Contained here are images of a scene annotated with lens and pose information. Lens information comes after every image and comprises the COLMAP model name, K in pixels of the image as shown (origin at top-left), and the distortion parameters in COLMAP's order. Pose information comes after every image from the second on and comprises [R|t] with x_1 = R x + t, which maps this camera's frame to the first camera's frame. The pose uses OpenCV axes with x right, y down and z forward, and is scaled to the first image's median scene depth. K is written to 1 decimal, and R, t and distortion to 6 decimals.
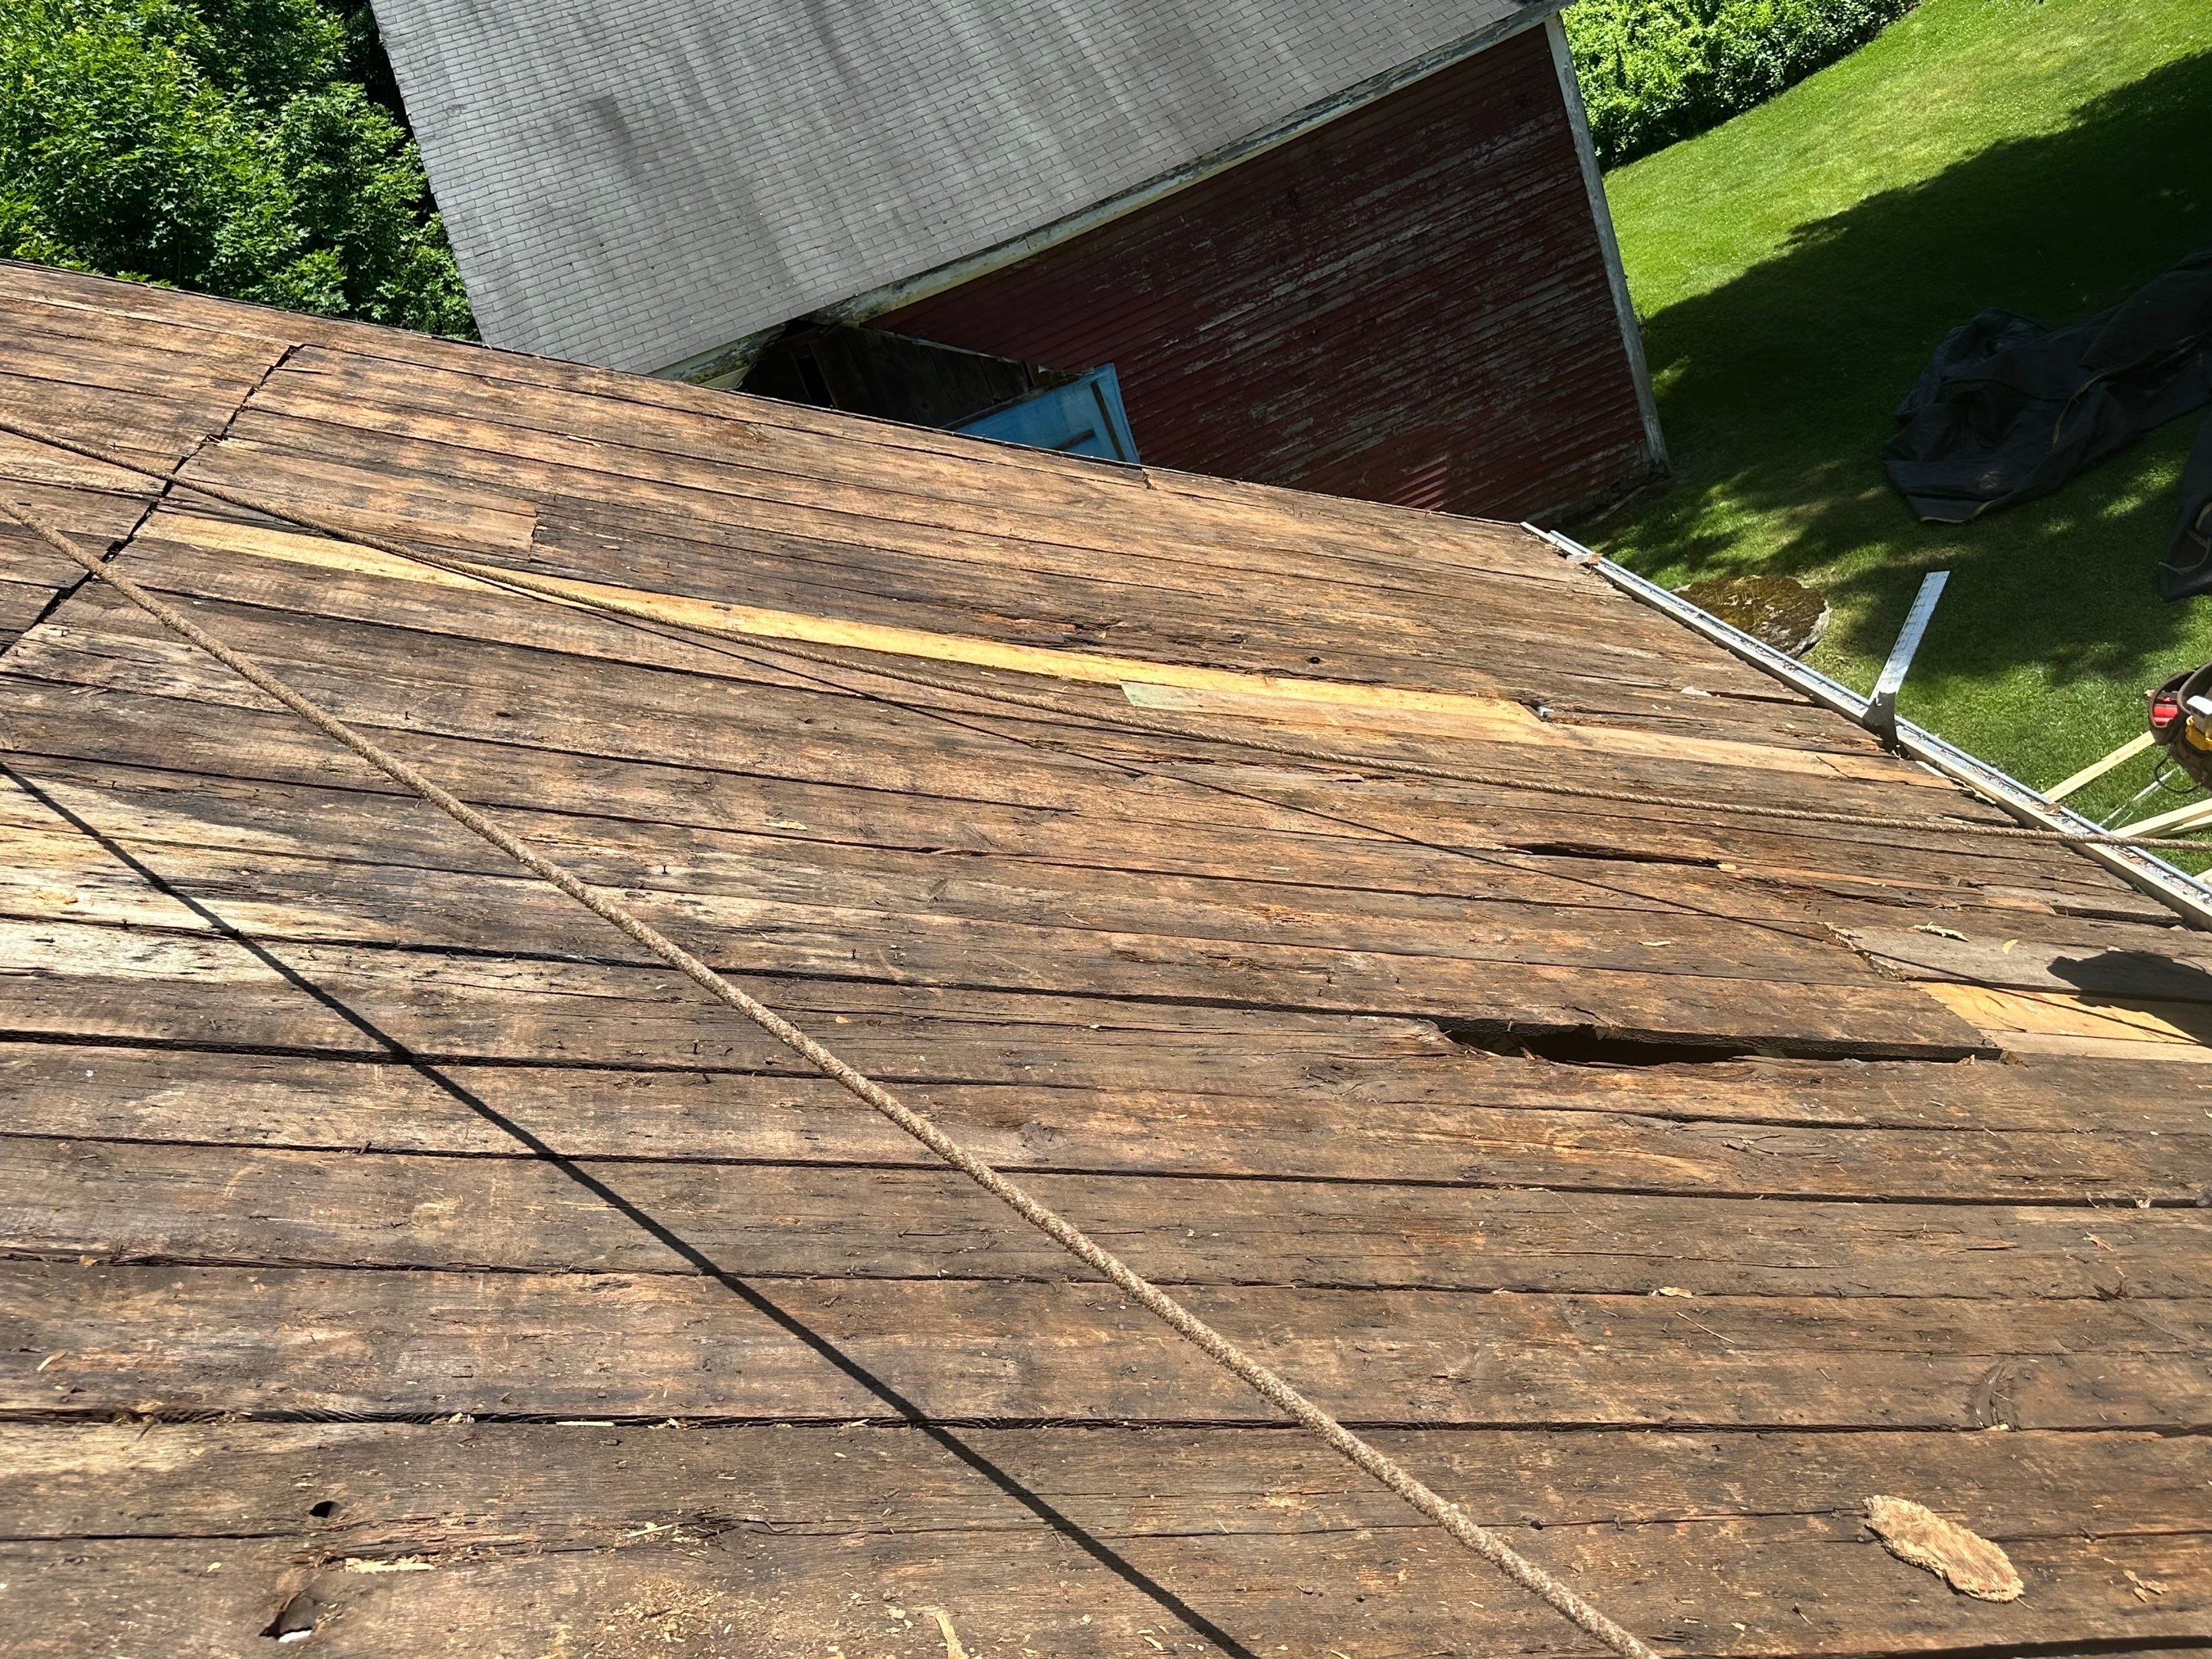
lens RADIAL K [[1628.7, 0, 1106.0], [0, 1628.7, 829.5], [0, 0, 1]] dist [0.024502, -0.013719]
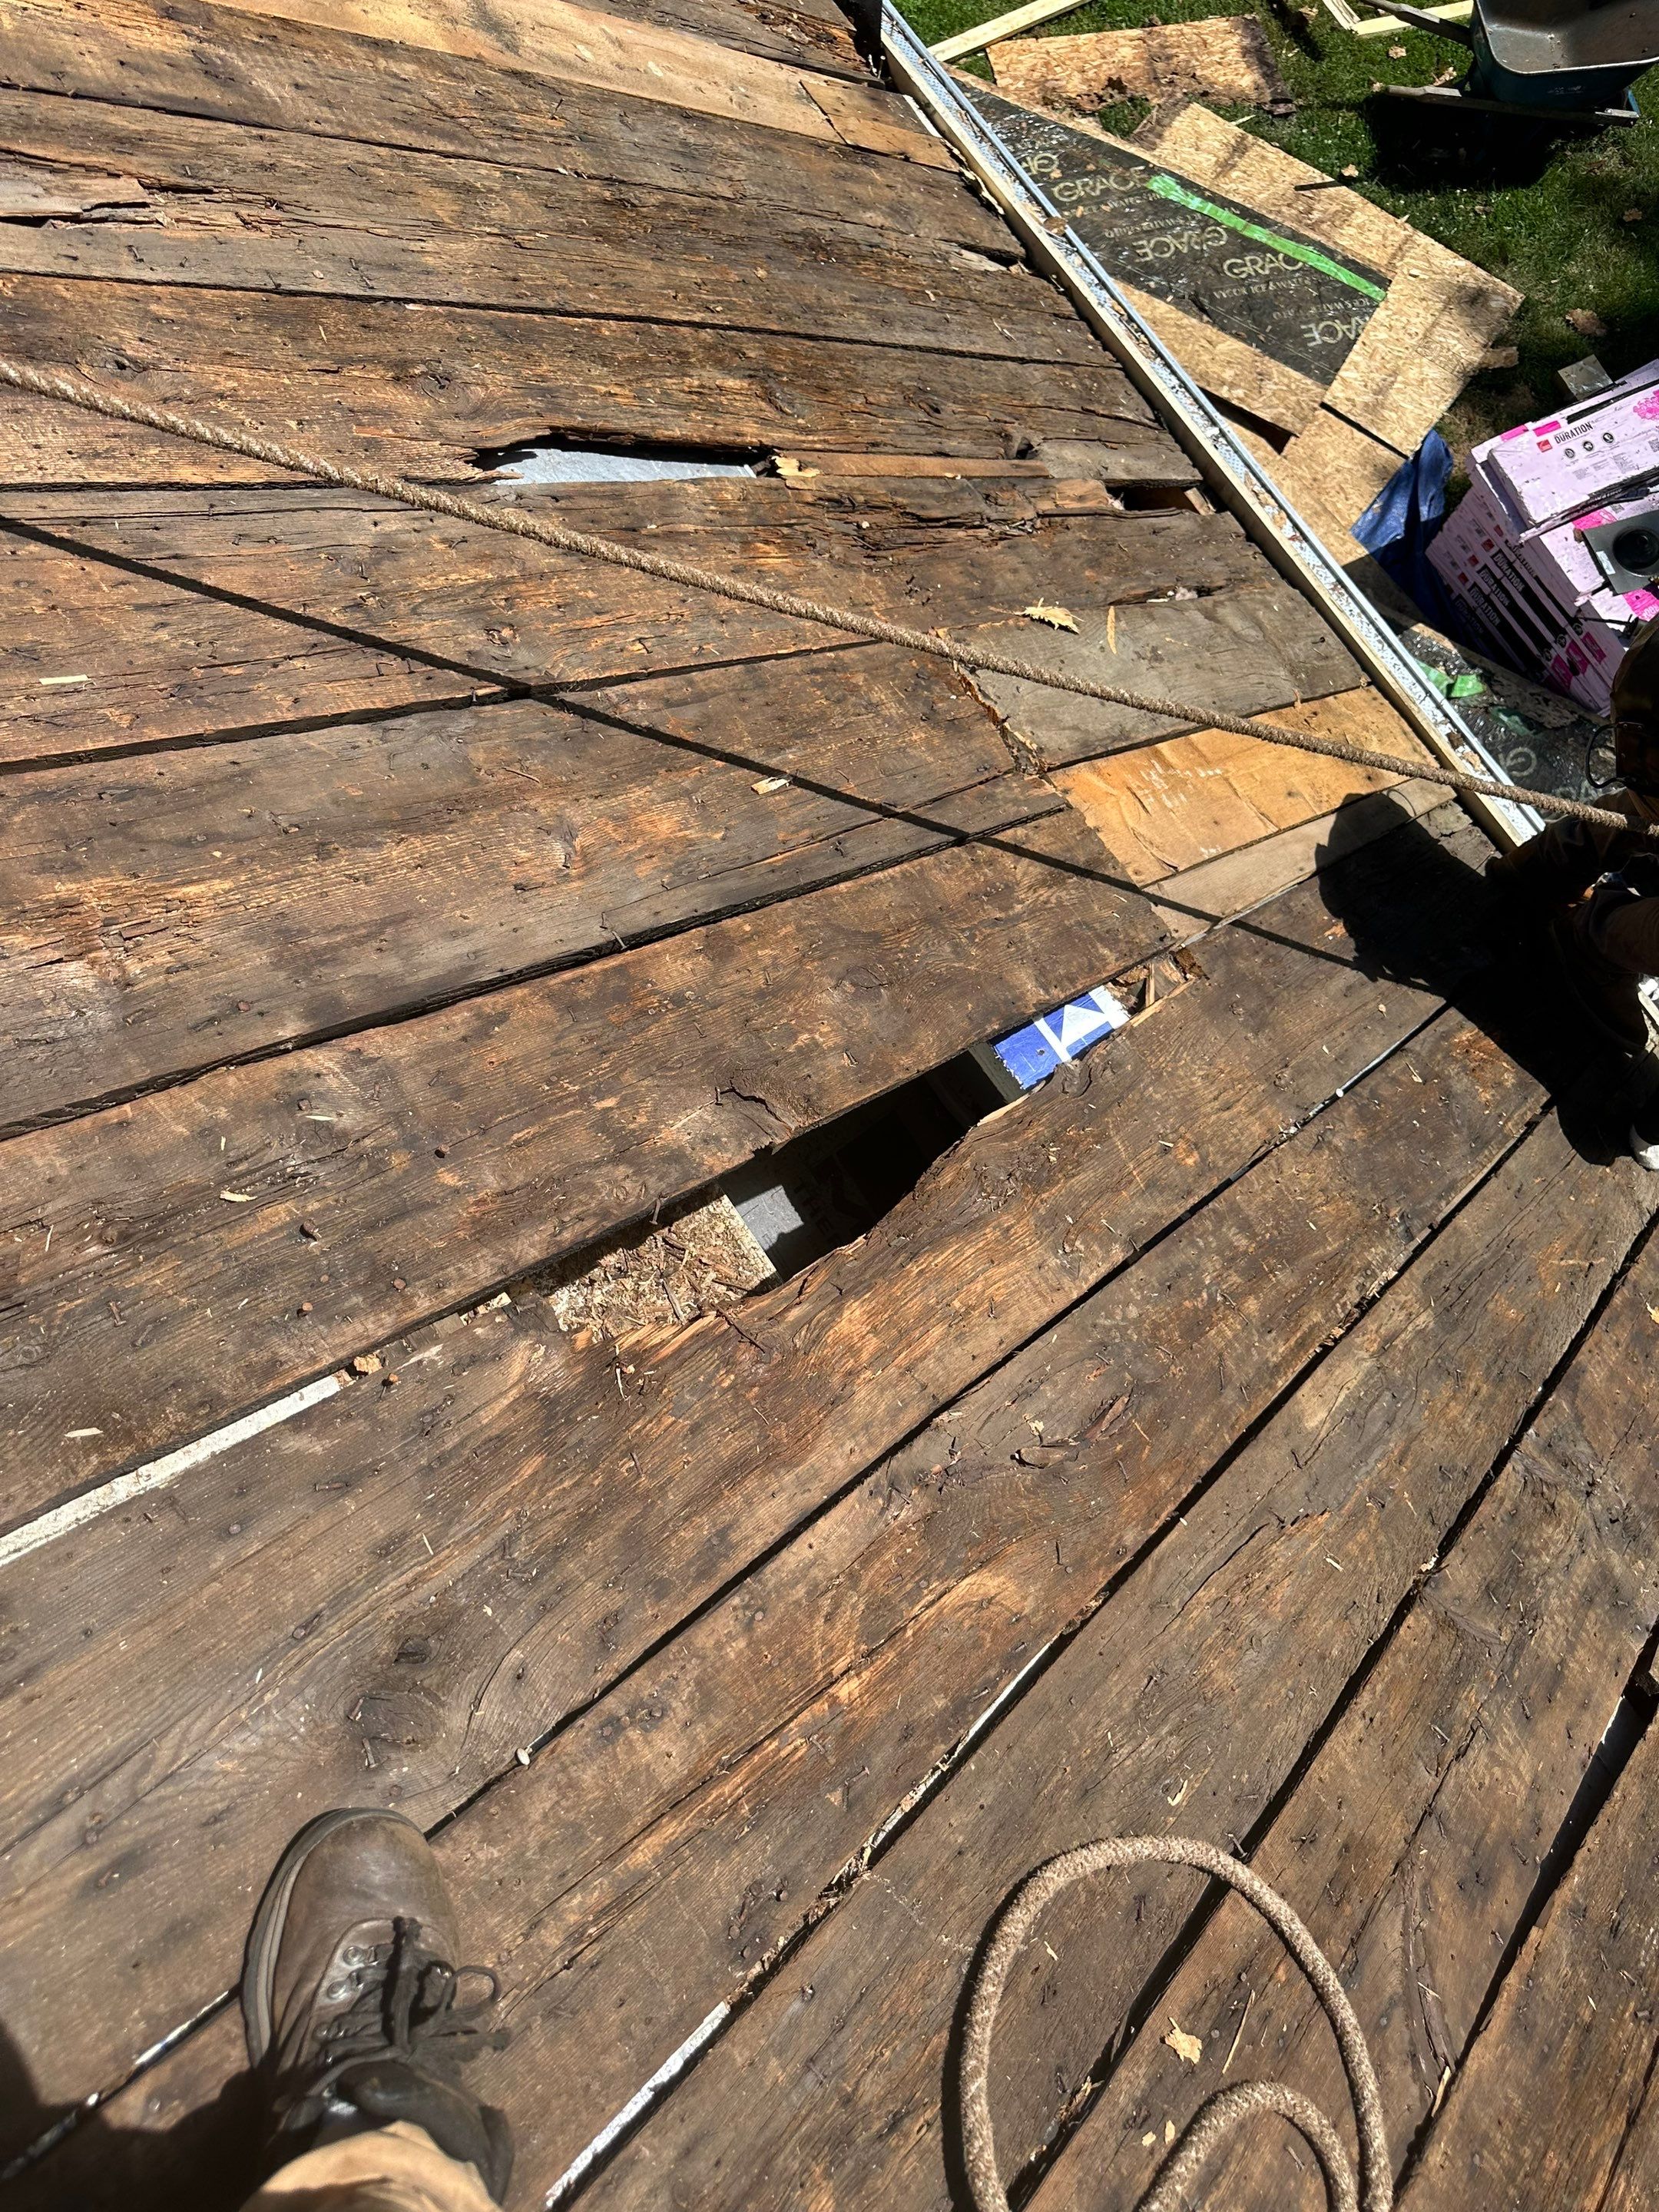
lens RADIAL K [[1628.9, 0, 829.5], [0, 1628.9, 1106.0], [0, 0, 1]] dist [0.024502, -0.013719]
pose [[0.819966, -0.179326, 0.543597, 0.006110], [-0.216443, 0.782020, 0.584463, -0.056626], [-0.529913, -0.596898, 0.602416, 0.179810]]
